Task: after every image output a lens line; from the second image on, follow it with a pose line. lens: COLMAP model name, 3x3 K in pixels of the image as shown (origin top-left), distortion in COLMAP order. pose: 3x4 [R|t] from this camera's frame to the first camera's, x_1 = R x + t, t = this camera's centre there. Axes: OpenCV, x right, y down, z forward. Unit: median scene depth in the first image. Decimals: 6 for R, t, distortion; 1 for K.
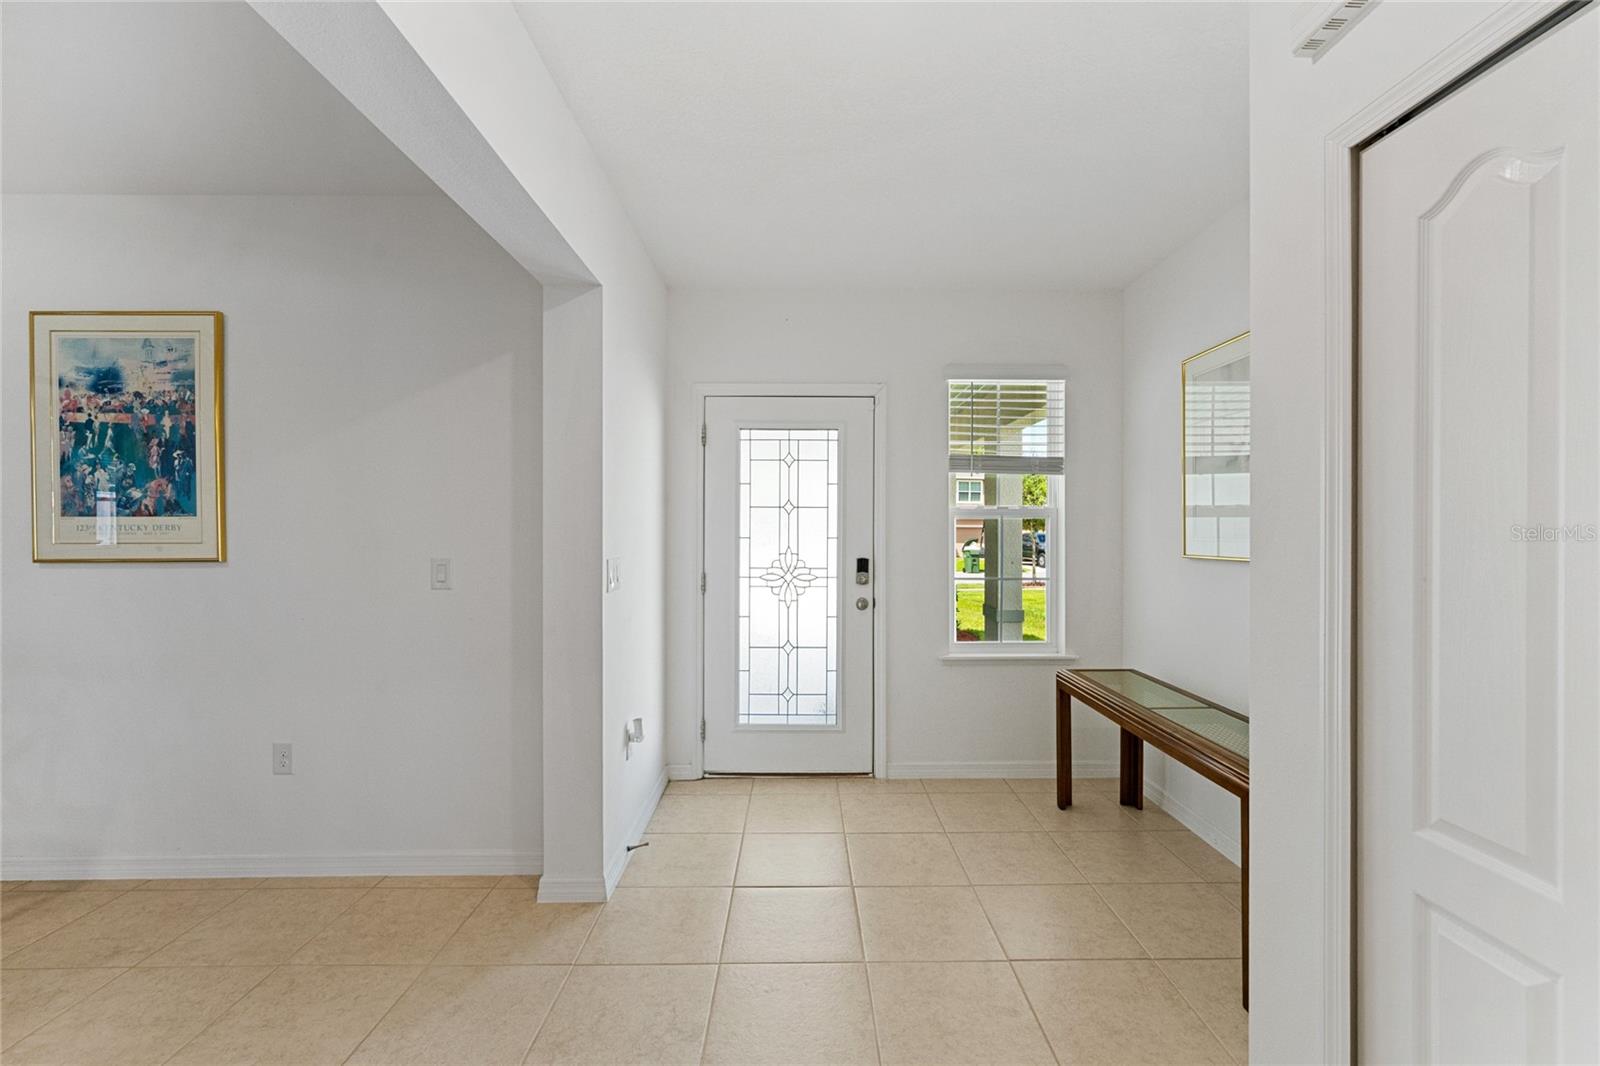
lens RADIAL K [[652.7, 0, 804.7], [0, 652.7, 537.6], [0, 0, 1]] dist [-0.000567, -0.000253]
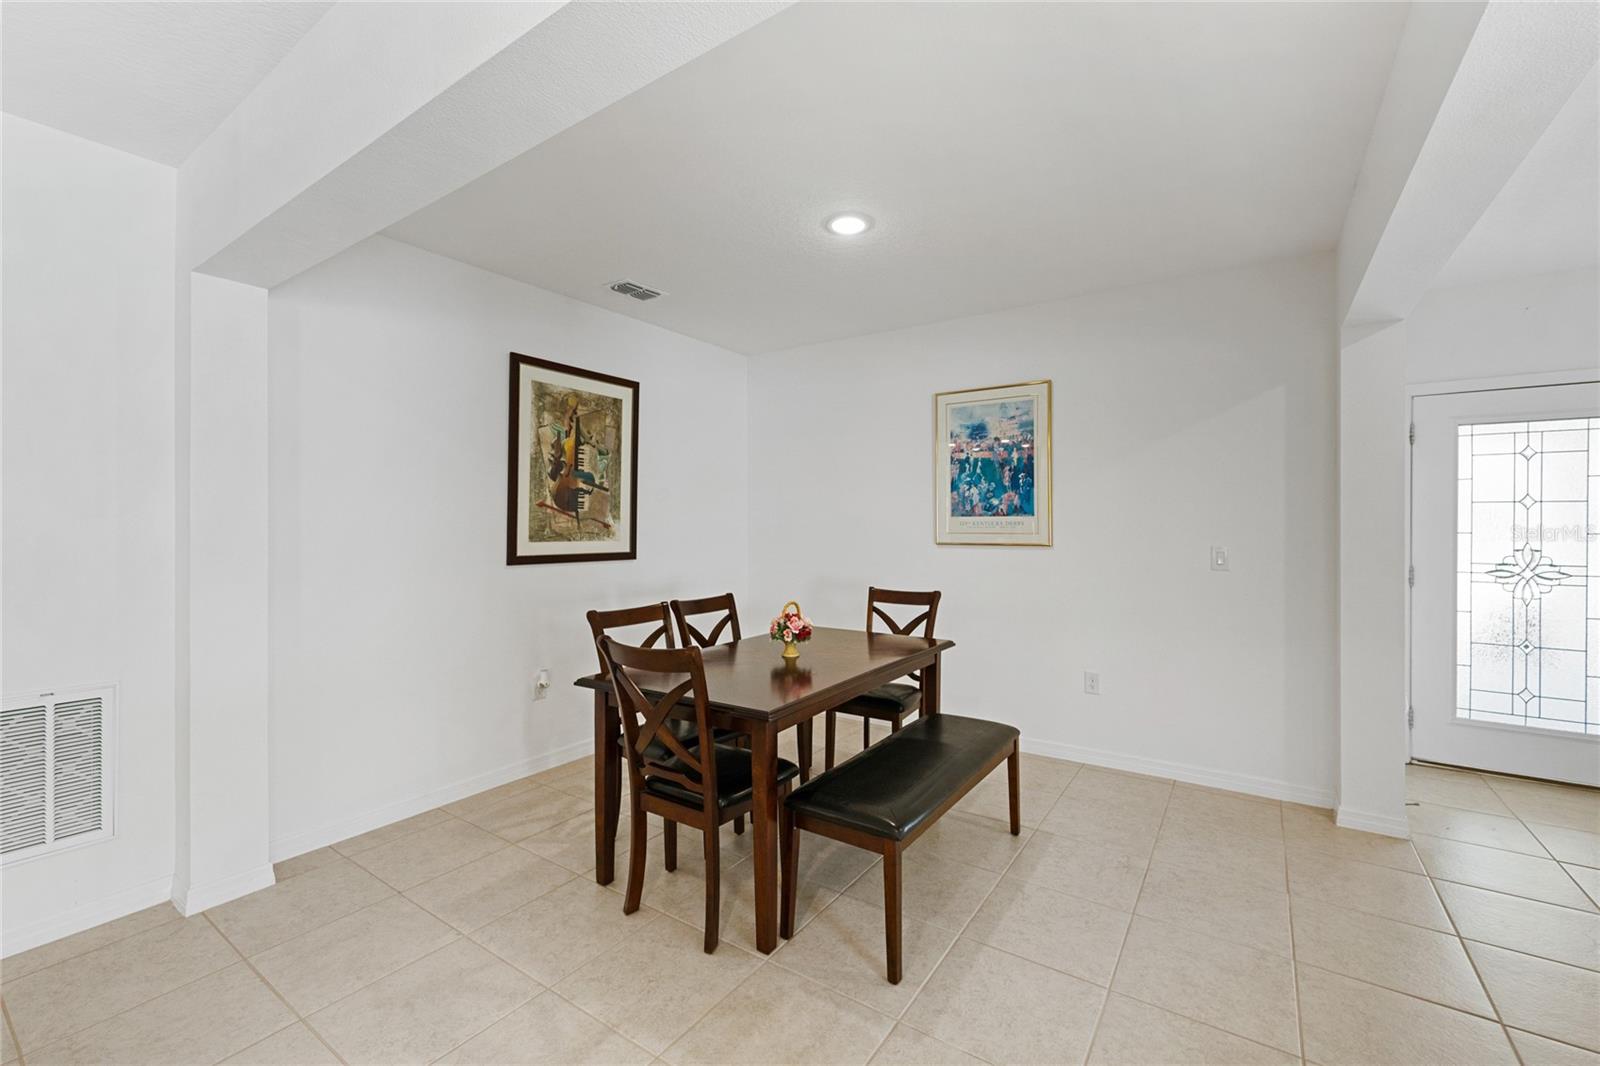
lens RADIAL K [[652.7, 0, 802.0], [0, 652.7, 525.9], [0, 0, 1]] dist [-0.000567, -0.000253]
pose [[0.828422, 0.004279, -0.560088, -0.528320], [-0.006352, 0.999978, -0.001754, -0.003654], [0.560069, 0.005011, 0.828431, -0.567918]]
